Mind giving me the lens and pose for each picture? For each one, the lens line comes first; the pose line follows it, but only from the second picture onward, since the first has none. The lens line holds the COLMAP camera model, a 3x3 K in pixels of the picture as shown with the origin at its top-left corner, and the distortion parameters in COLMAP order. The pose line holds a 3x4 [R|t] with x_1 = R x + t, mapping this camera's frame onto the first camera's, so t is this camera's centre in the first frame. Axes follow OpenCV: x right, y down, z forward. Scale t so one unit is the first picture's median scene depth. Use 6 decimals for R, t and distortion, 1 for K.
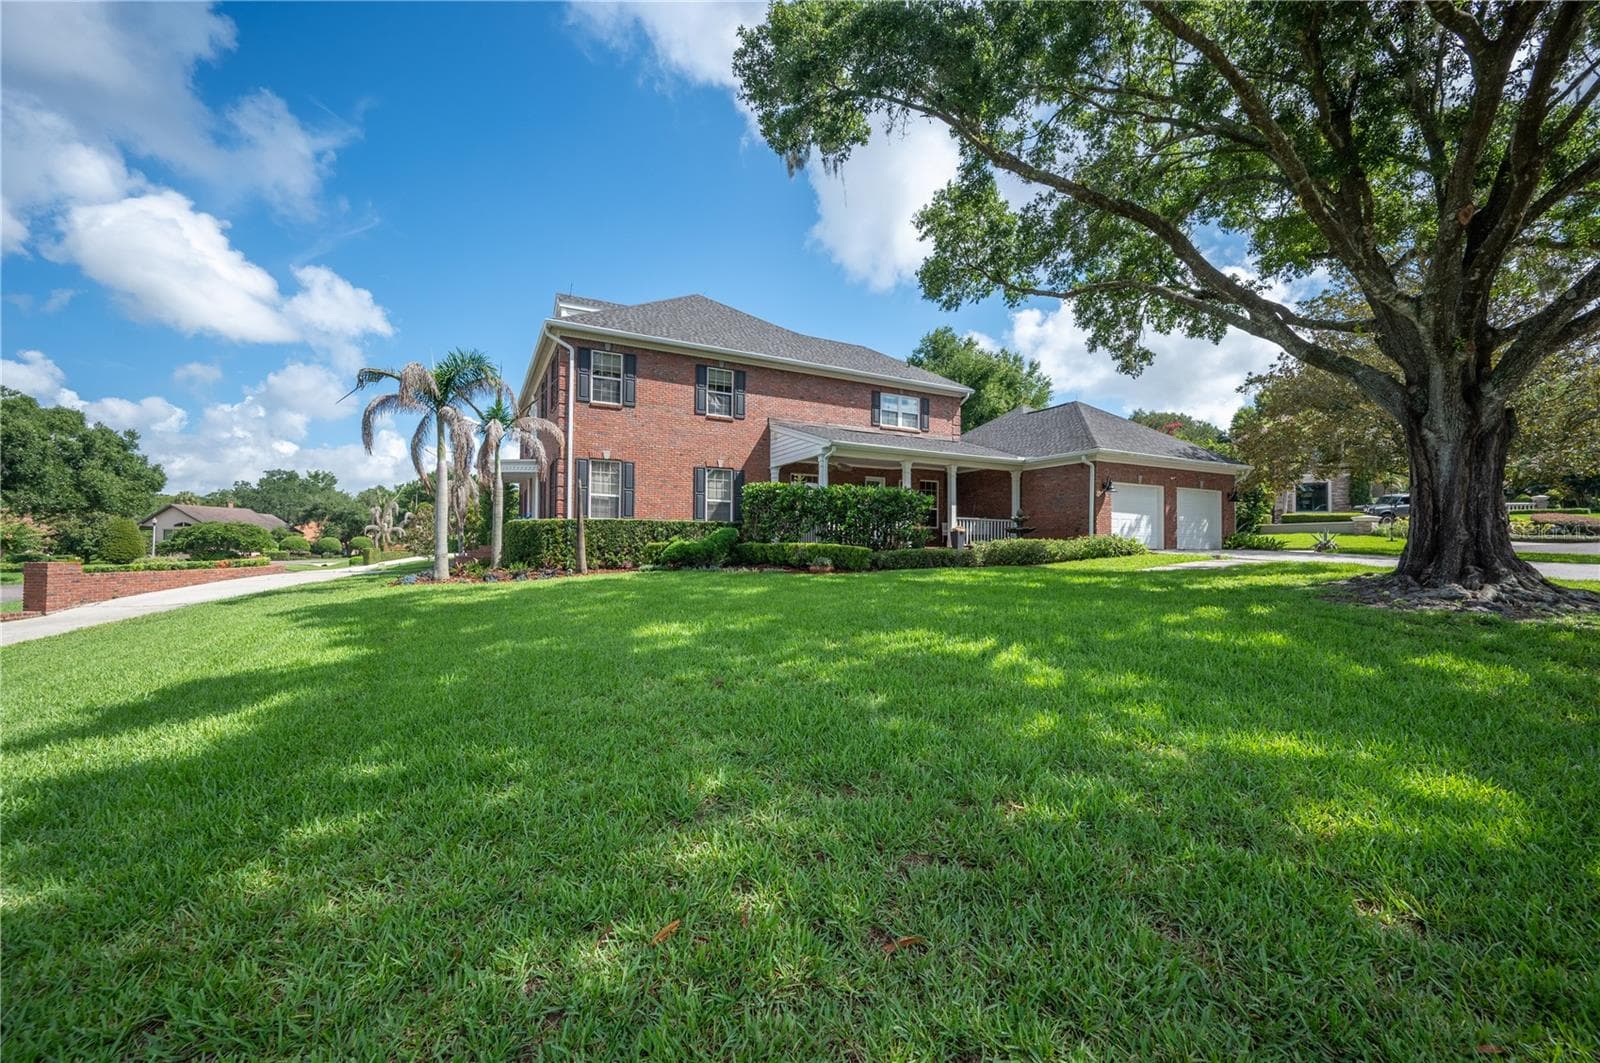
lens RADIAL K [[635.1, 0, 800.3], [0, 635.1, 536.2], [0, 0, 1]] dist [-0.002506, -0.000154]
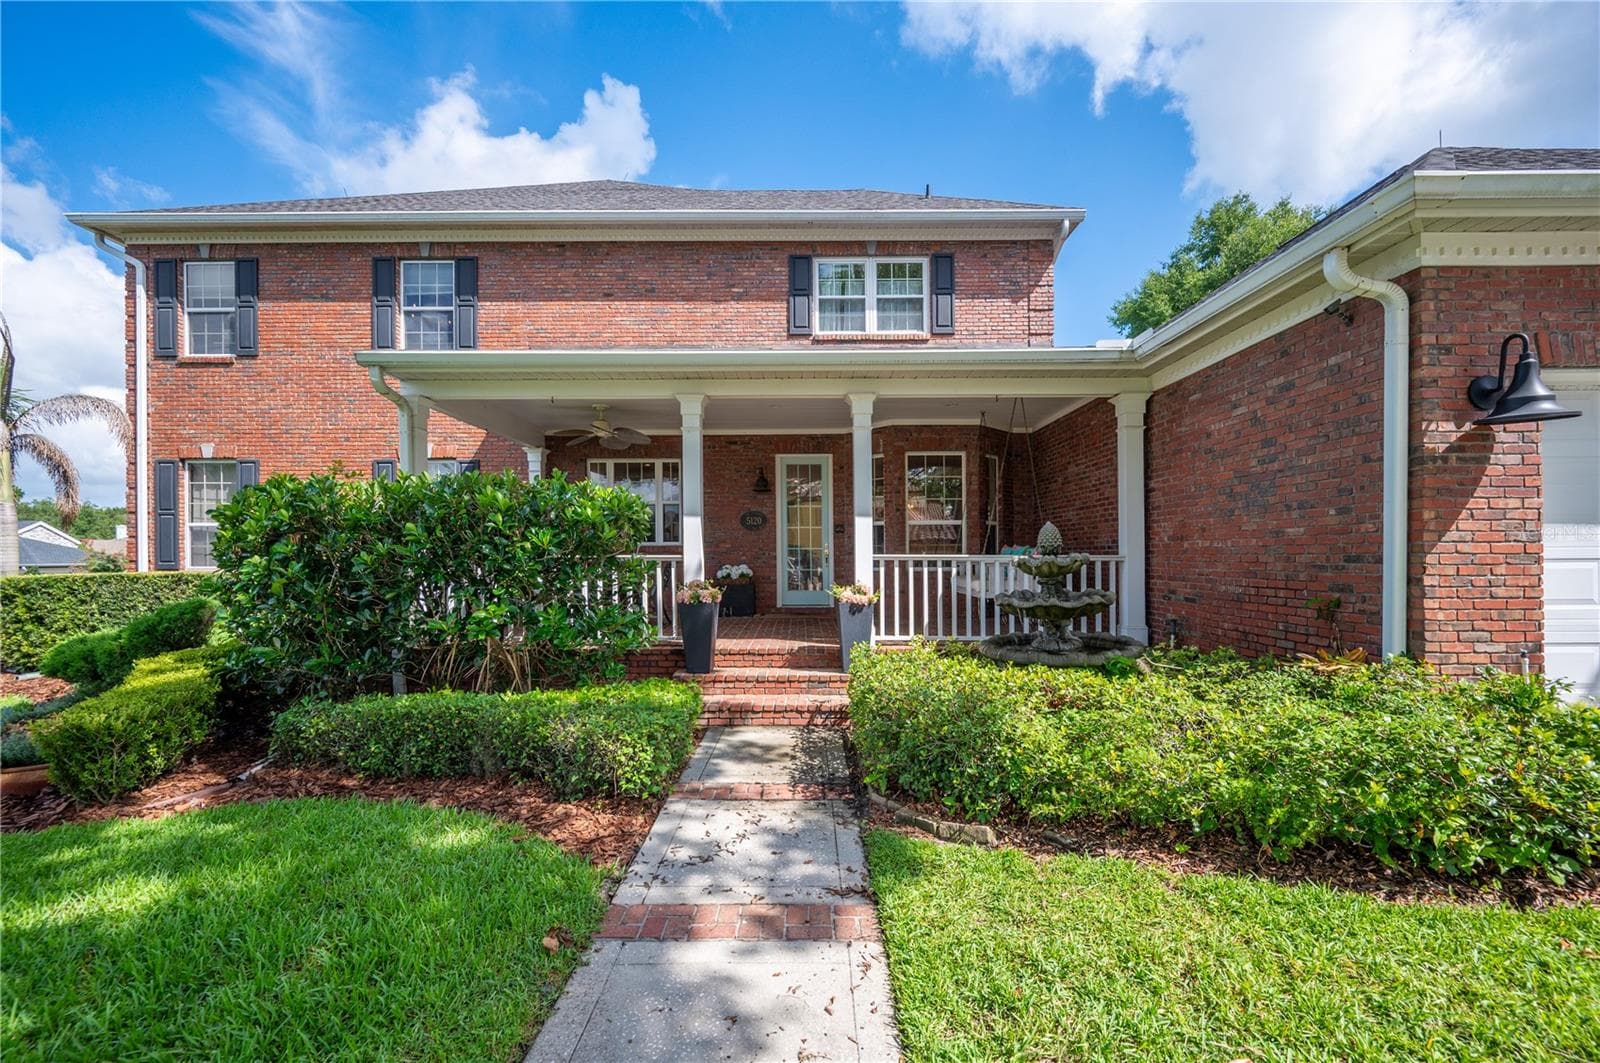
lens RADIAL K [[635.1, 0, 798.9], [0, 635.1, 561.5], [0, 0, 1]] dist [-0.002506, -0.000154]
pose [[0.880697, -0.003128, -0.473670, 0.345220], [0.017417, 0.999516, 0.025784, -0.032885], [0.473360, -0.030958, 0.880325, 0.651921]]
